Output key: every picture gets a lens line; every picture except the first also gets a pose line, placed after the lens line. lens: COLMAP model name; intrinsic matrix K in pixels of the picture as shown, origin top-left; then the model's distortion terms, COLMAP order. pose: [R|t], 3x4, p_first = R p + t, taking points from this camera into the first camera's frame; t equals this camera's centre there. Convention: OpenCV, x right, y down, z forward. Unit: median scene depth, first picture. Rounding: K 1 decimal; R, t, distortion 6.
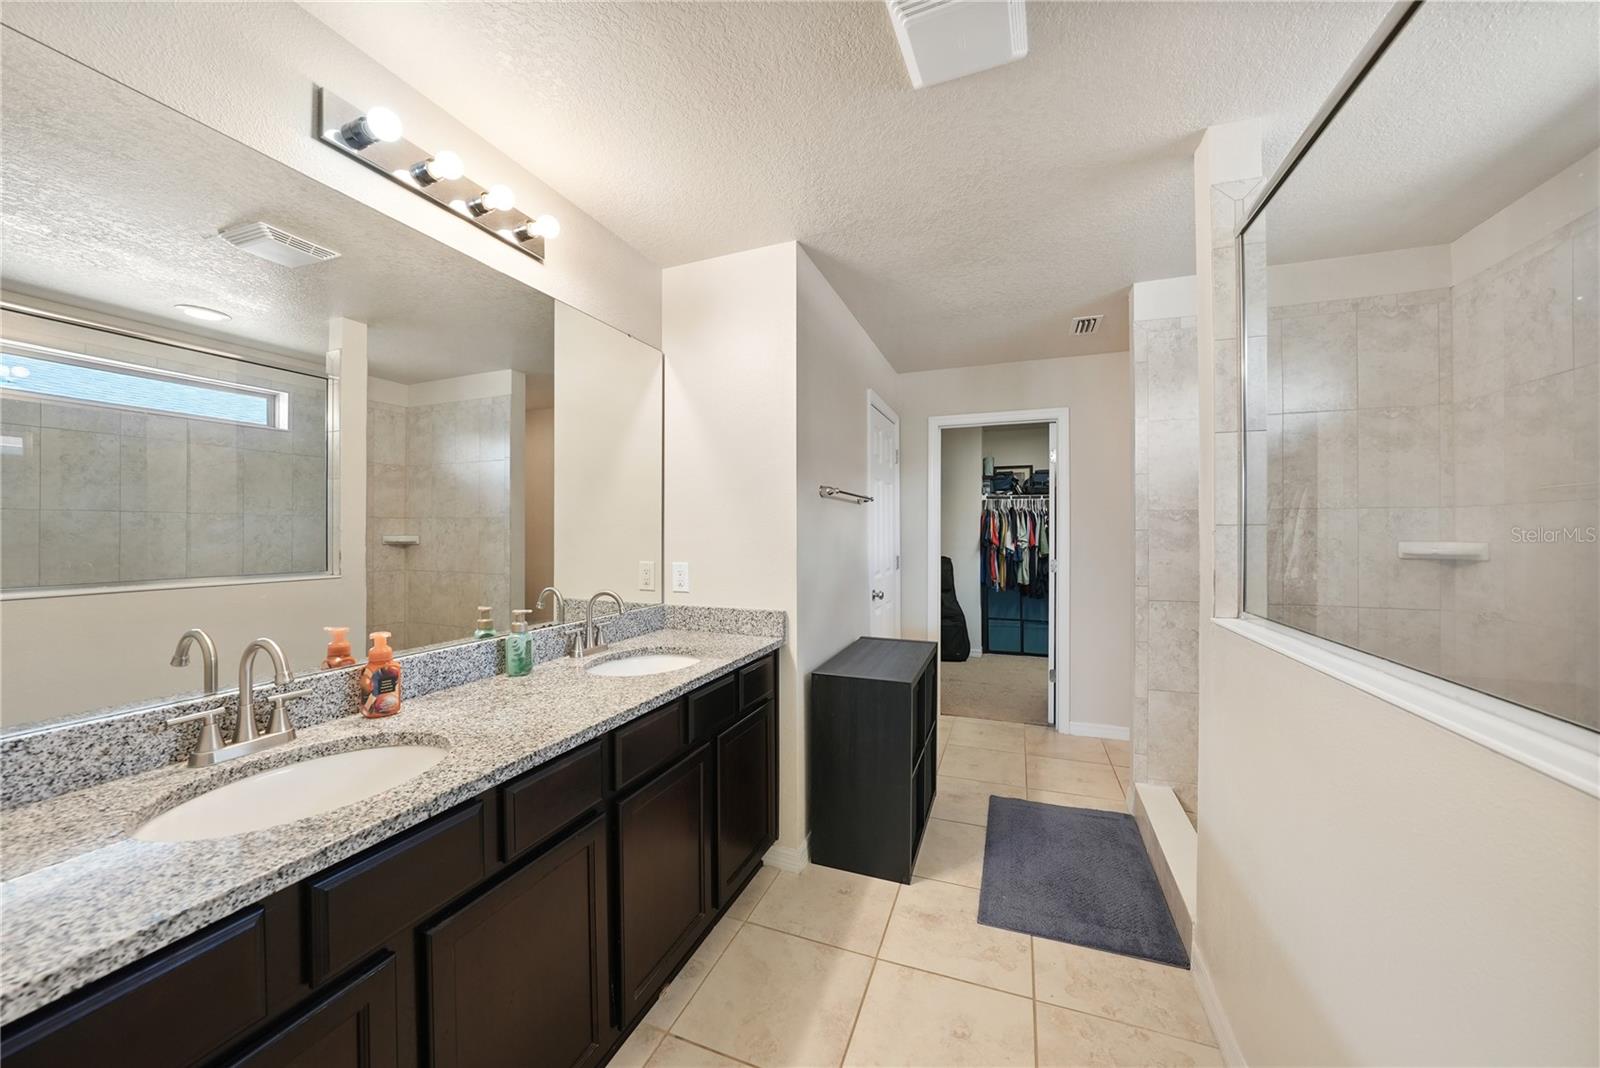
lens RADIAL K [[565.6, 0, 802.8], [0, 565.6, 541.9], [0, 0, 1]] dist [-0.023442, 0.003364]
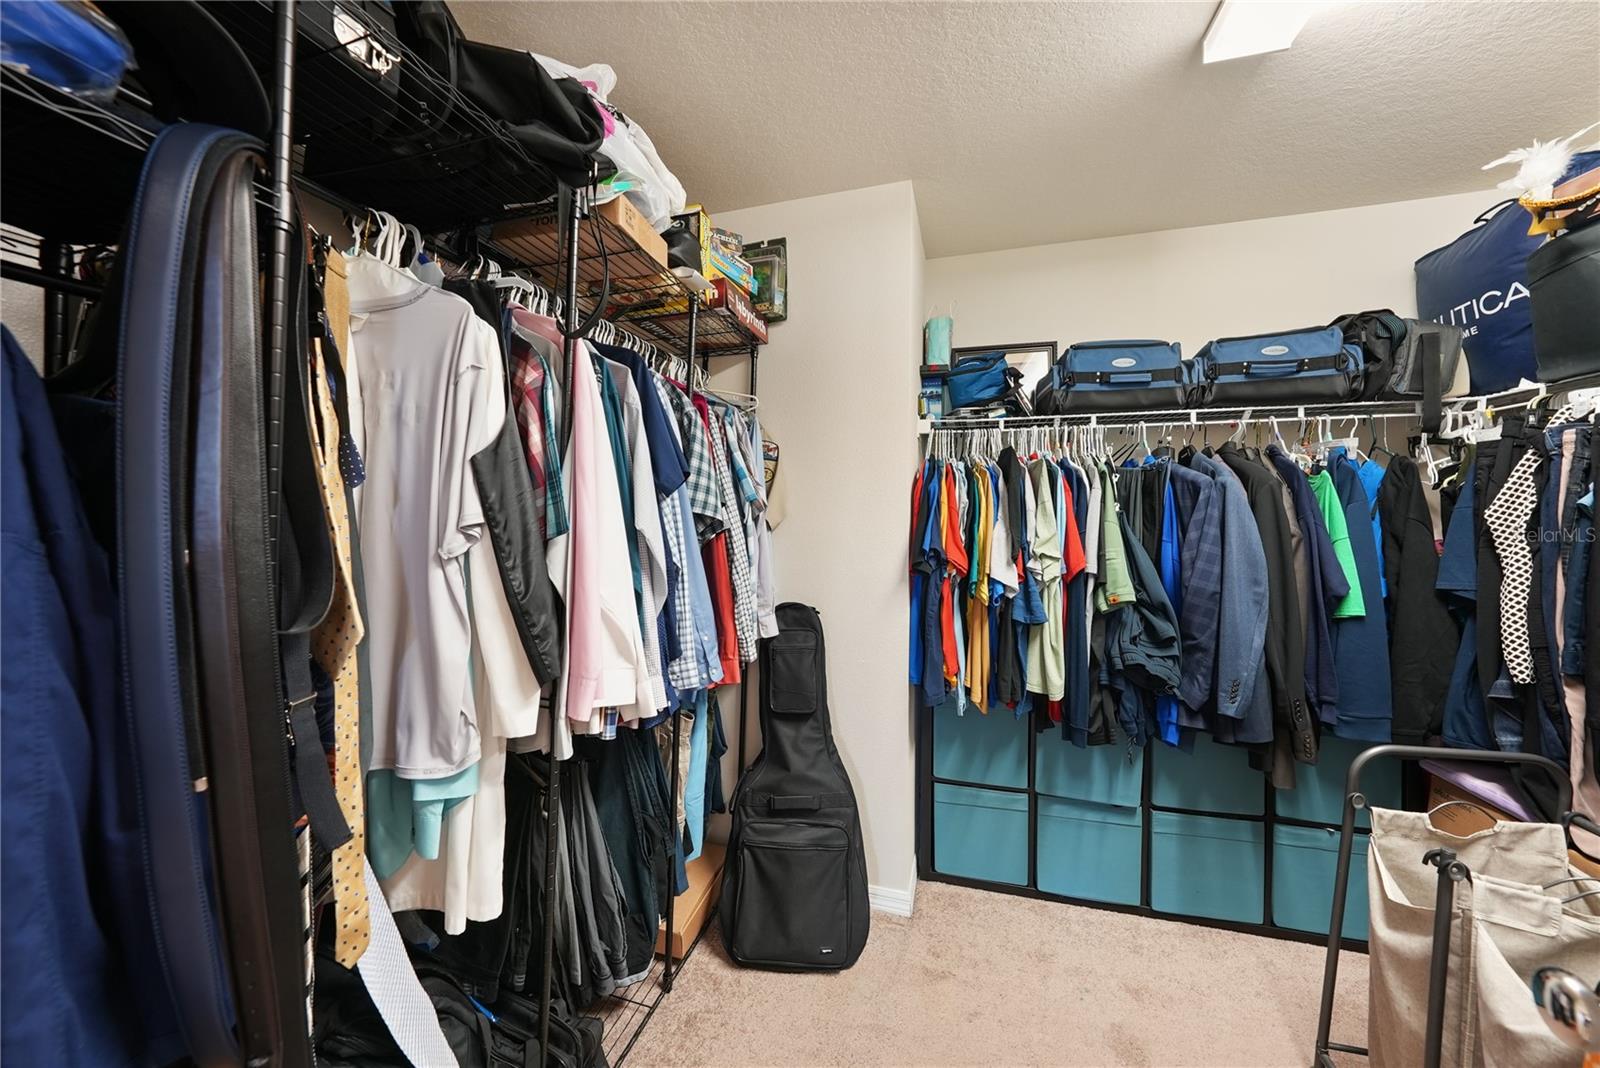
lens RADIAL K [[565.6, 0, 804.2], [0, 565.6, 524.8], [0, 0, 1]] dist [-0.023442, 0.003364]
pose [[0.997013, 0.007411, 0.076872, 0.231237], [-0.006656, 0.999927, -0.010078, -0.014615], [-0.076941, 0.009536, 0.996990, 0.688045]]
